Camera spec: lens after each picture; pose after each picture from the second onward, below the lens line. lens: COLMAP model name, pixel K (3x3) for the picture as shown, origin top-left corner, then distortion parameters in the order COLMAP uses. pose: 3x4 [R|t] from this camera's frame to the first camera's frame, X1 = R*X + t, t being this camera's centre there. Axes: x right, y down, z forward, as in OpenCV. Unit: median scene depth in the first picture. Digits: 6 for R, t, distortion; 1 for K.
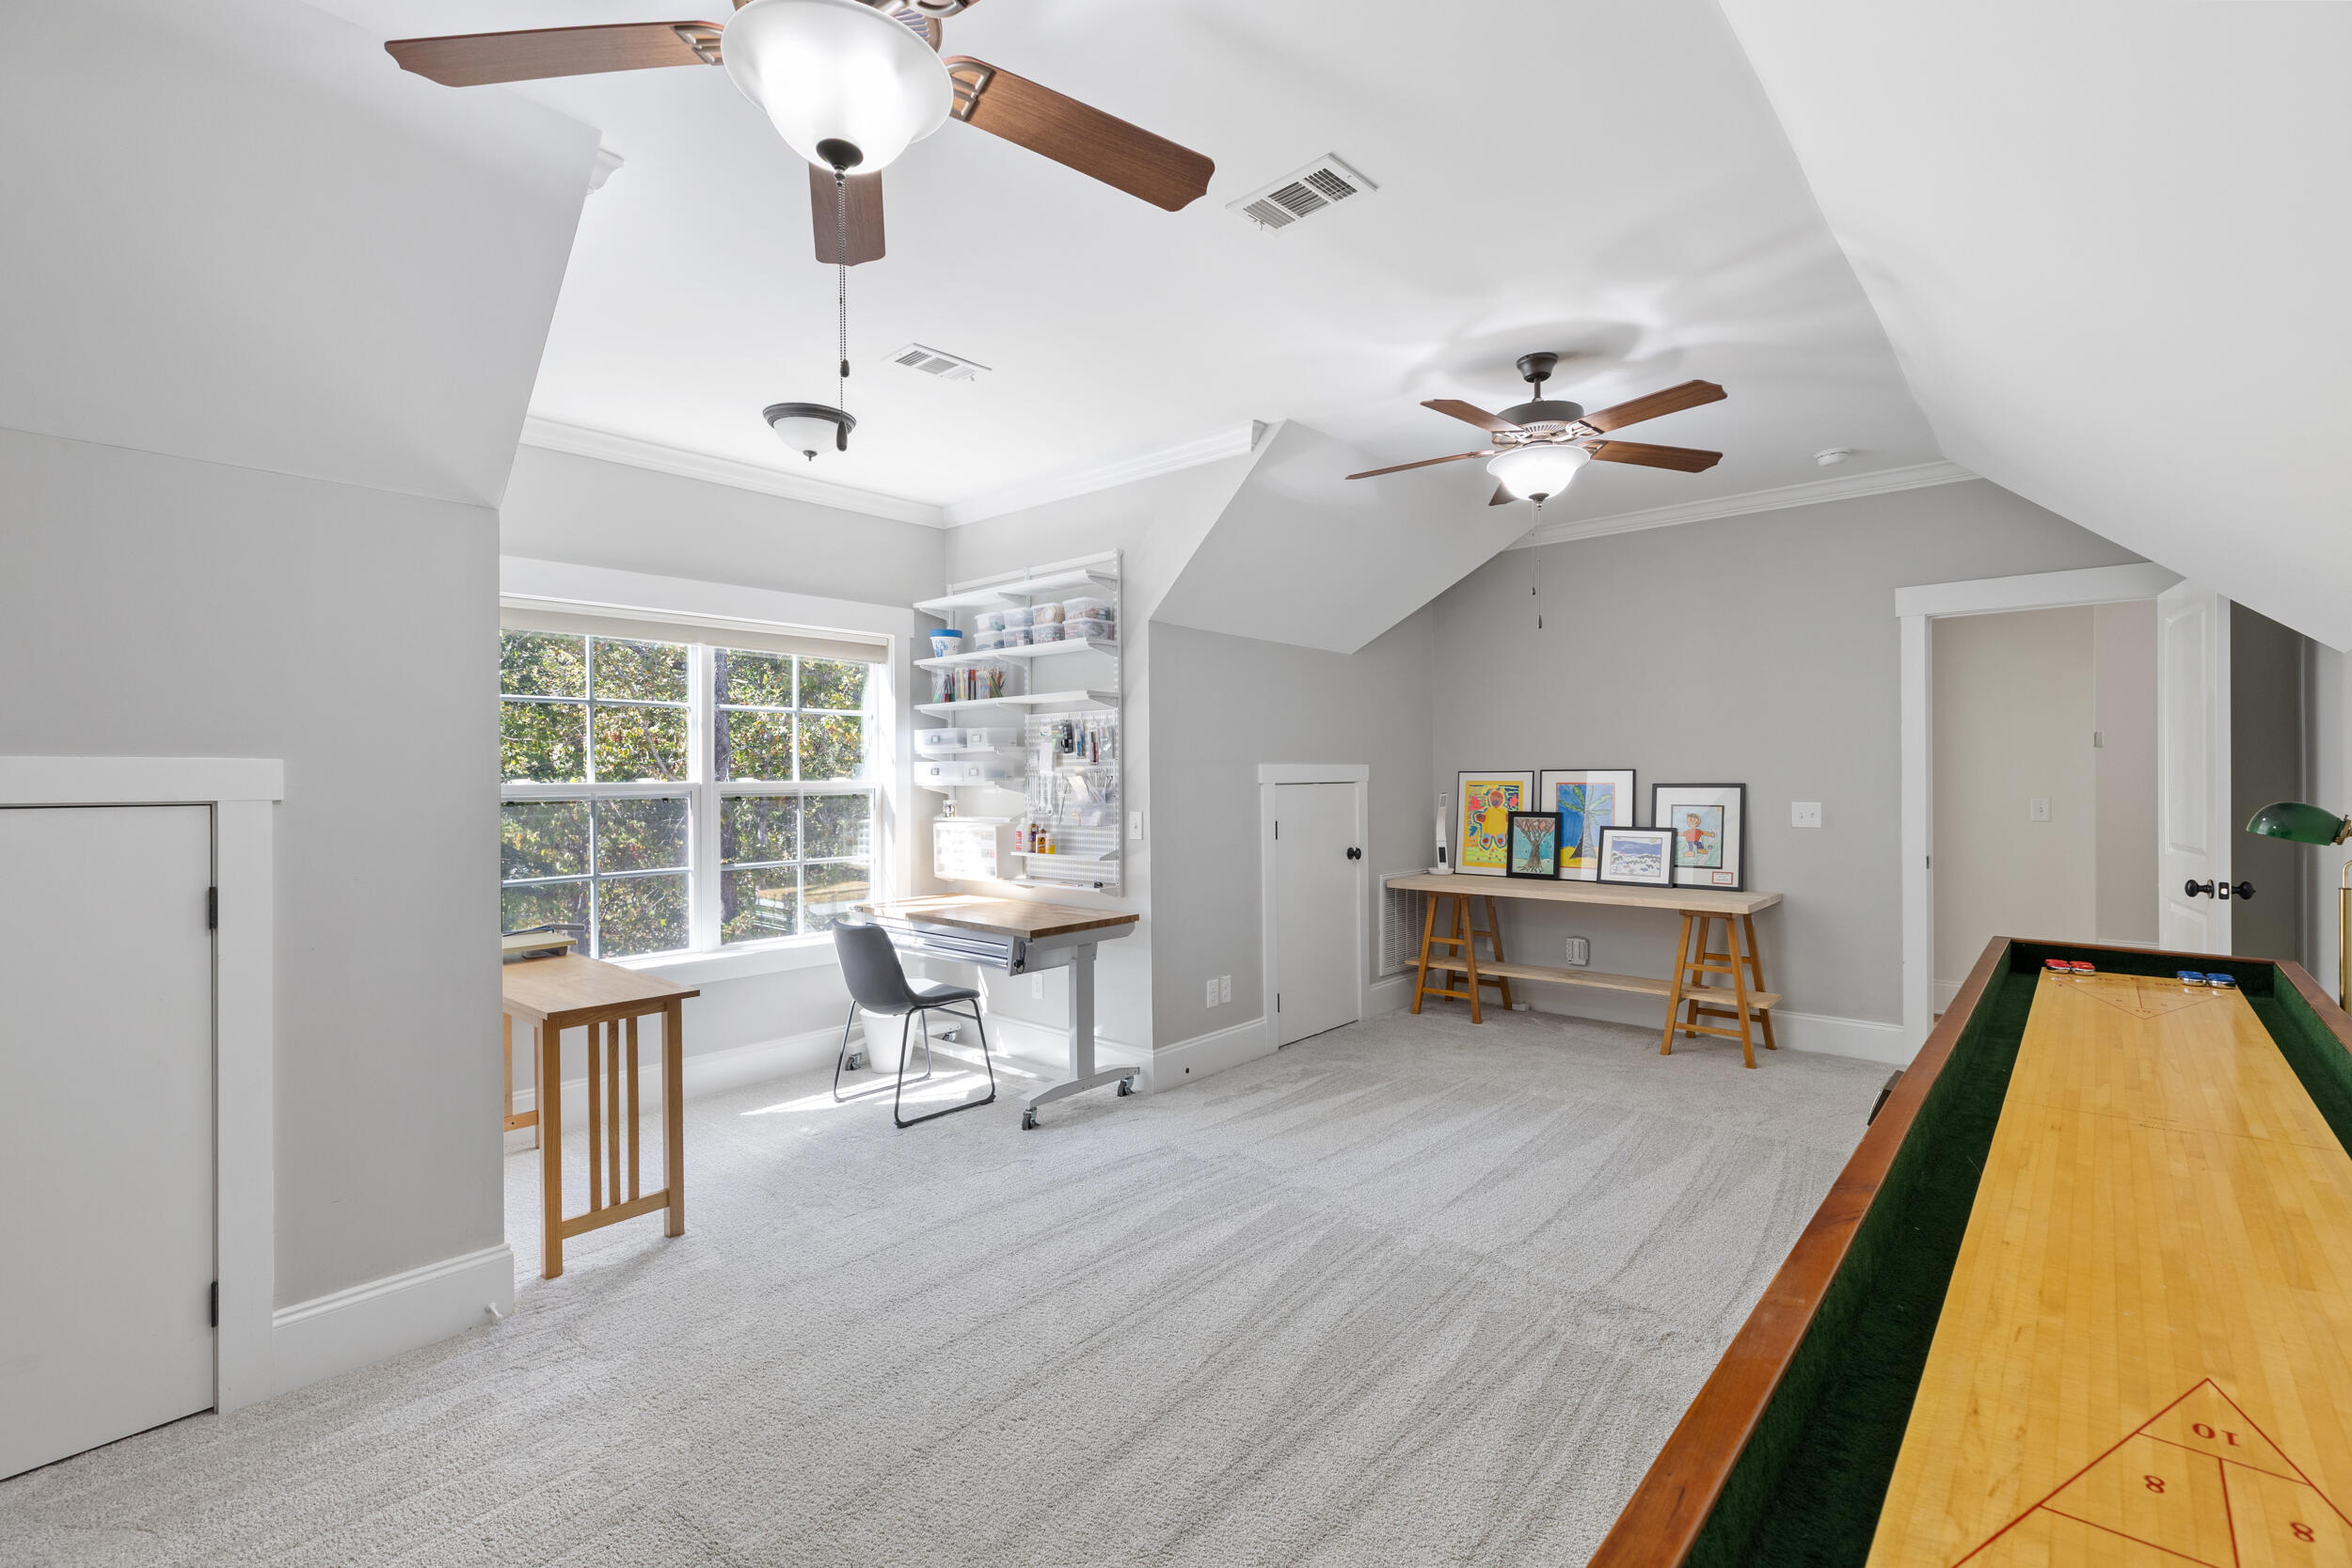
lens RADIAL K [[1058.5, 0, 1167.6], [0, 1058.5, 773.8], [0, 0, 1]] dist [-0.001926, 0.000023]
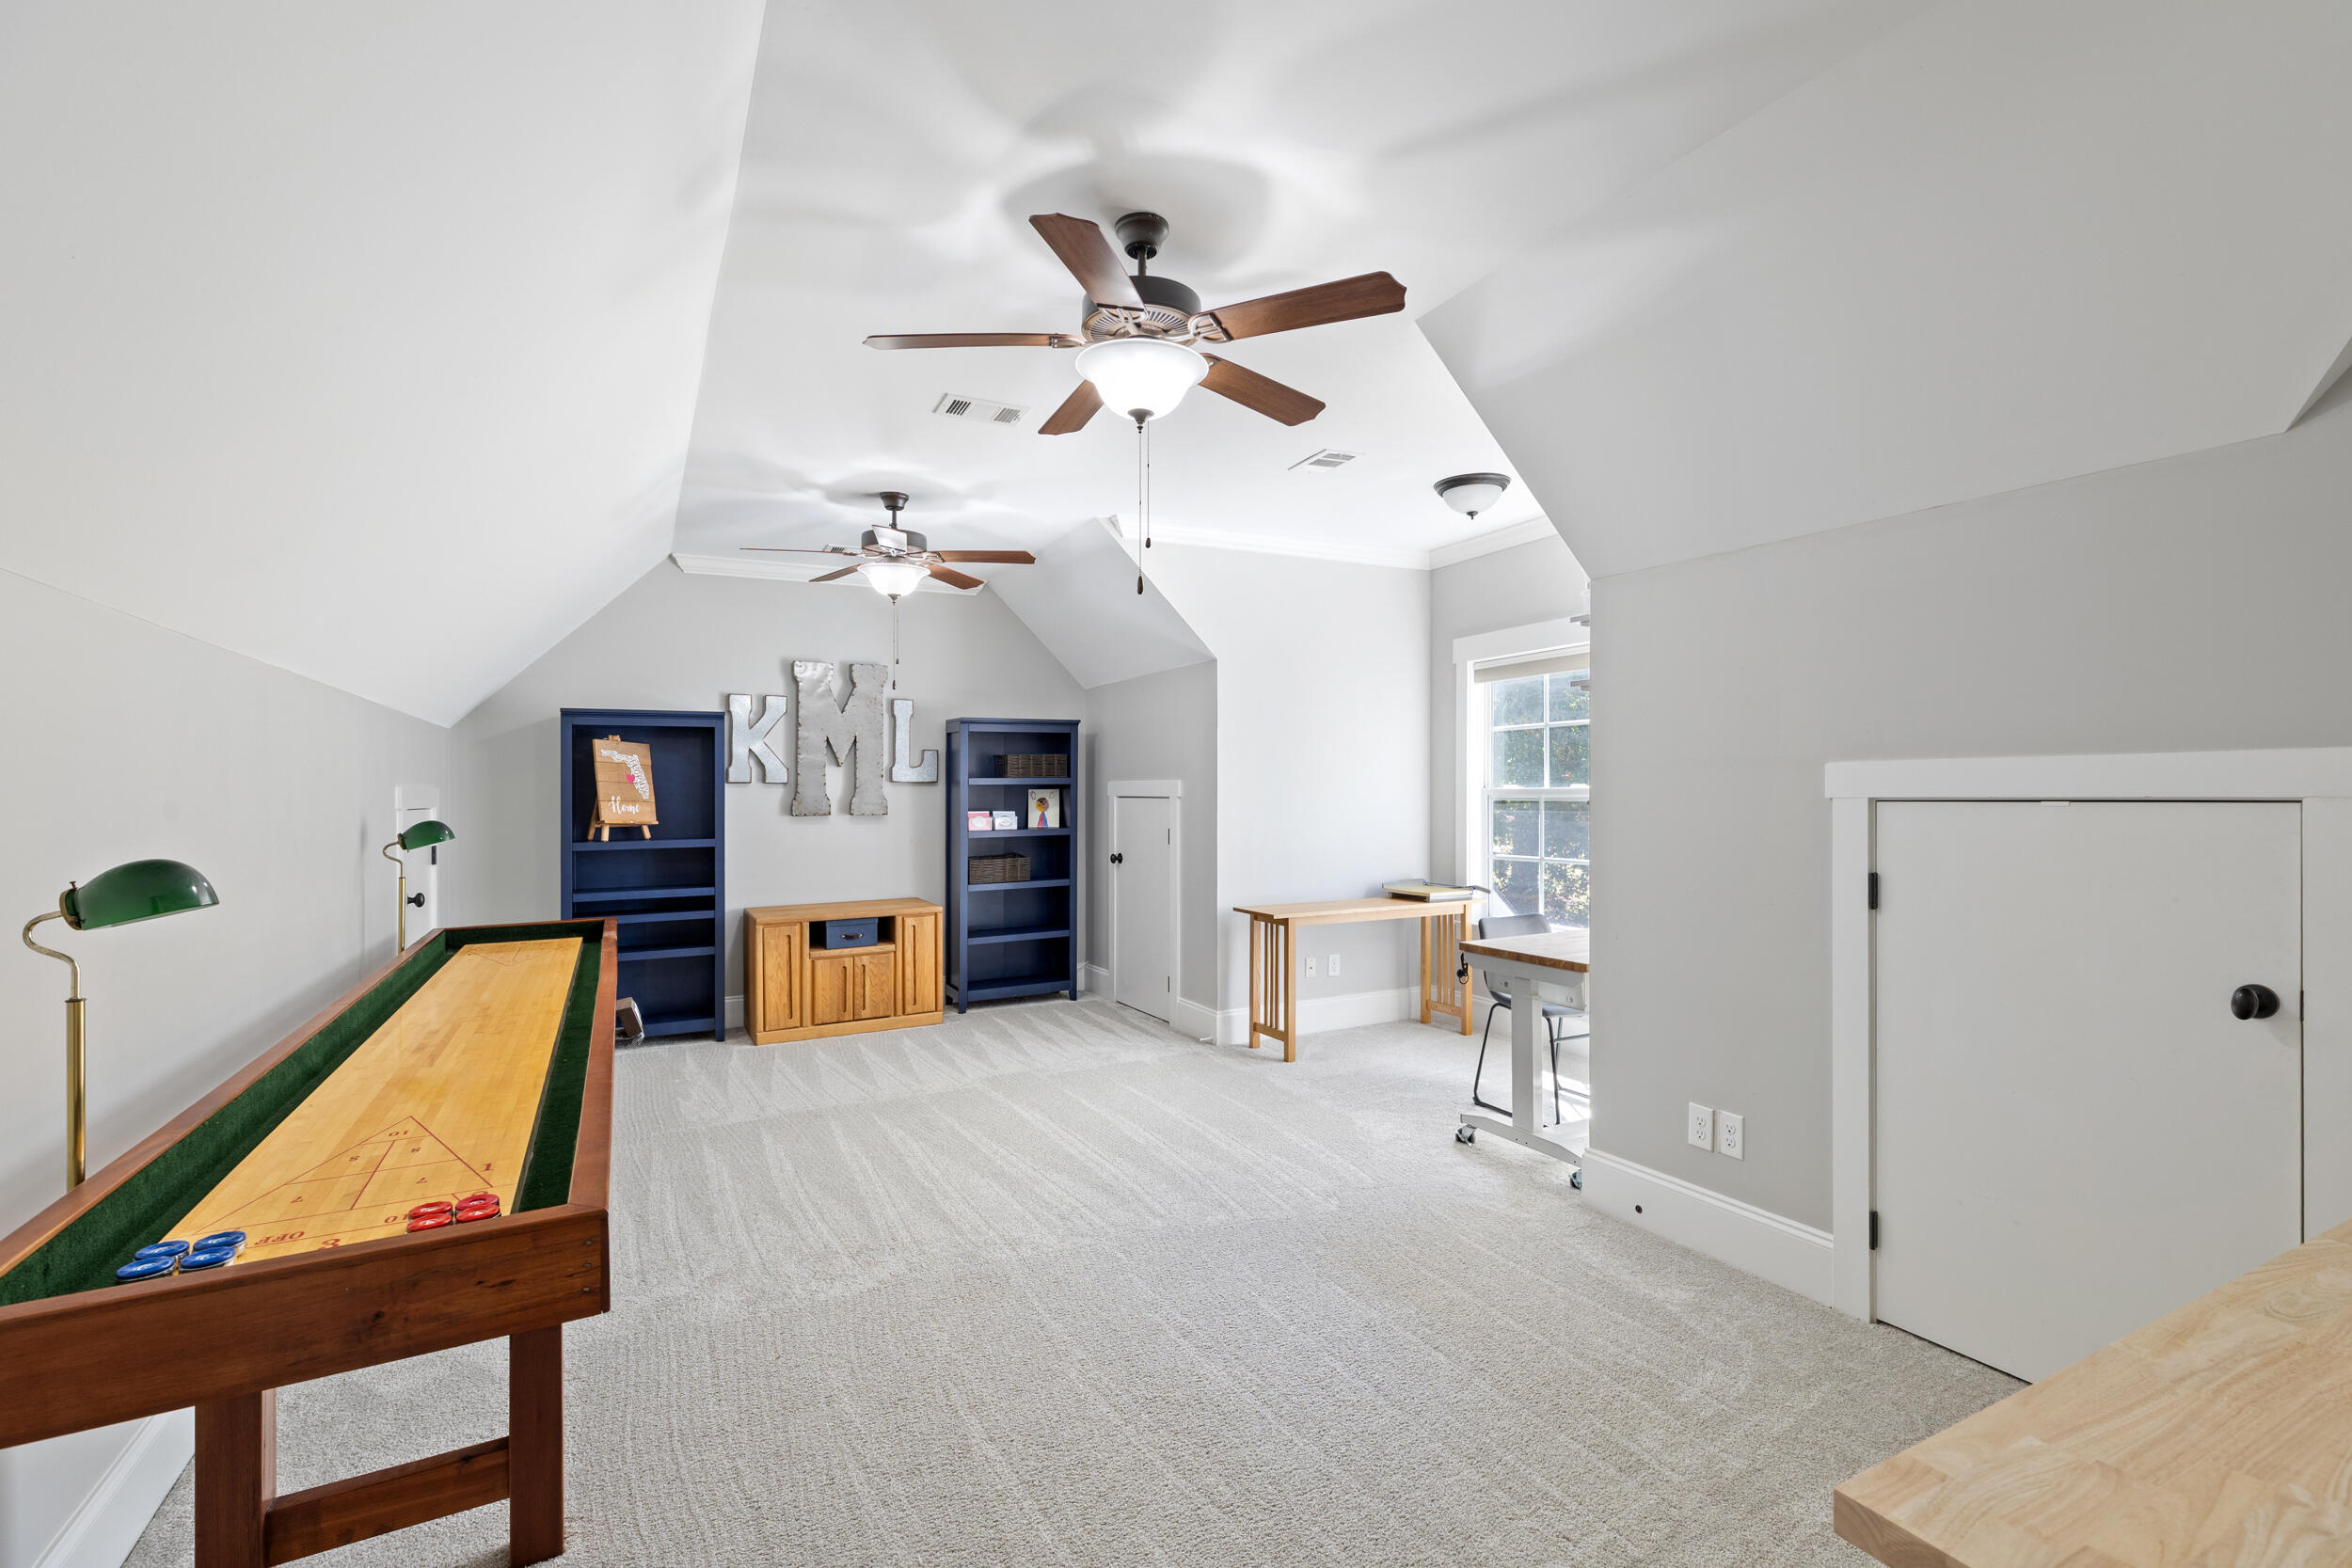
lens RADIAL K [[1058.5, 0, 1166.3], [0, 1058.5, 784.2], [0, 0, 1]] dist [-0.001926, 0.000023]
pose [[-0.364924, 0.007031, -0.931011, 1.041028], [0.014772, 0.999889, 0.001761, -0.006395], [0.930920, -0.013111, -0.364988, 1.293353]]
